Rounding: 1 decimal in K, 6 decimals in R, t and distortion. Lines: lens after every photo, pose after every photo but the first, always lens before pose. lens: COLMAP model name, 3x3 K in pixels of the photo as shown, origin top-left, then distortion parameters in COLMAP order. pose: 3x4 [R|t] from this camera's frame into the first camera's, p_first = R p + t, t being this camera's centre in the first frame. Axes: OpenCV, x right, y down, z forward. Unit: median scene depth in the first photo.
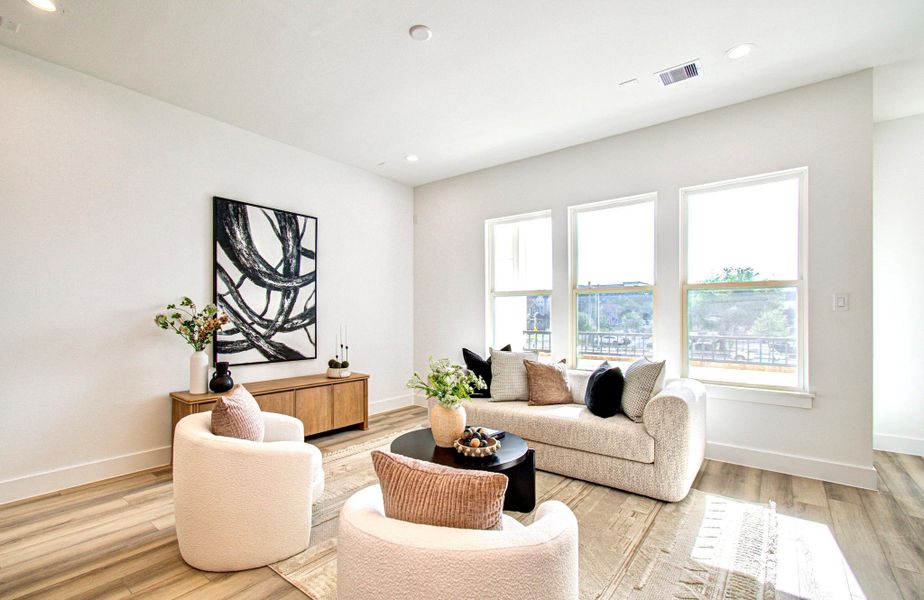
lens RADIAL K [[408.4, 0, 461.0], [0, 408.4, 315.4], [0, 0, 1]] dist [0.000670, -0.000145]
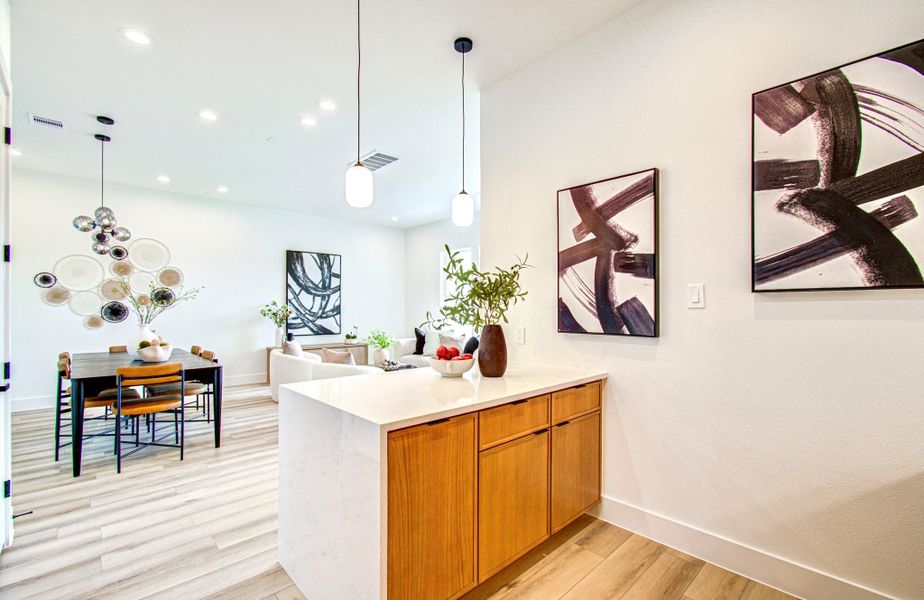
lens RADIAL K [[397.5, 0, 455.9], [0, 397.5, 304.9], [0, 0, 1]] dist [0.028440, -0.019299]
pose [[0.987553, -0.004390, -0.157225, 0.467362], [0.002763, 0.999940, -0.010566, -0.001793], [0.157262, 0.010001, 0.987506, -0.716114]]
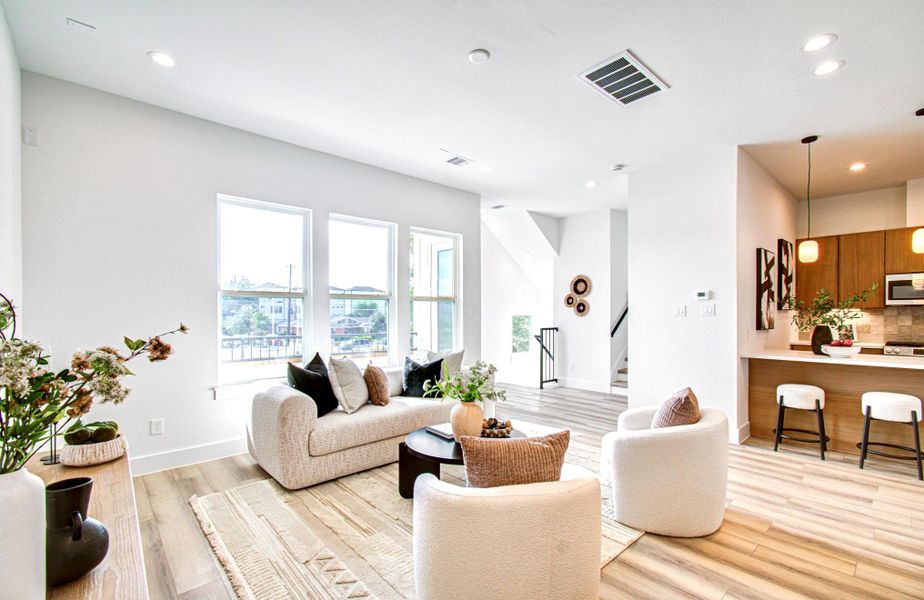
lens RADIAL K [[408.4, 0, 461.0], [0, 408.4, 315.4], [0, 0, 1]] dist [0.000670, -0.000145]
pose [[0.177244, -0.008185, 0.984133, -0.679712], [0.005402, 0.999958, 0.007344, -0.017828], [-0.984152, 0.004015, 0.177281, 0.504550]]
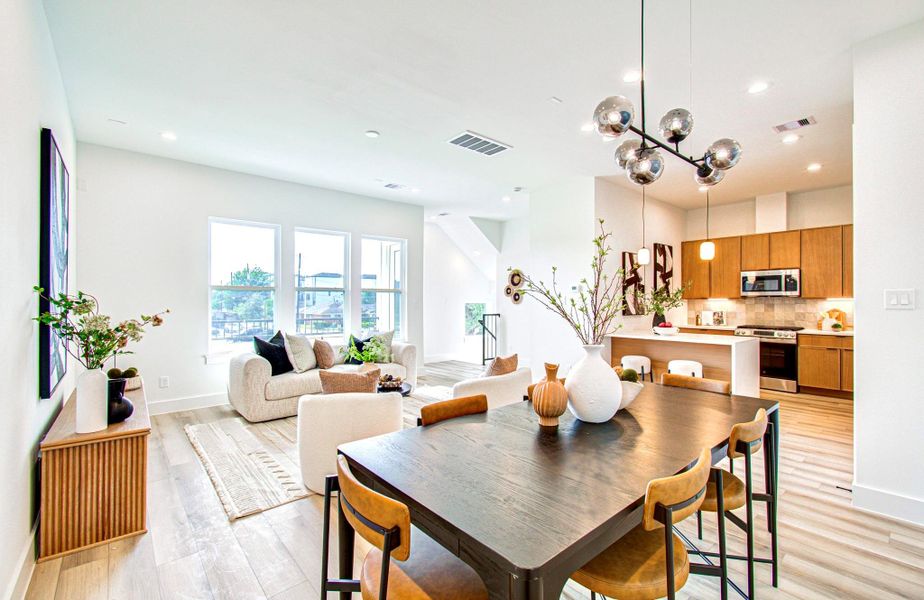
lens RADIAL K [[397.3, 0, 456.4], [0, 397.3, 299.7], [0, 0, 1]] dist [-0.001058, 0.000201]
pose [[0.199014, -0.000826, 0.979996, -0.924788], [0.004153, 0.999991, -0.000001, -0.022860], [-0.979988, 0.004070, 0.199015, 0.211071]]
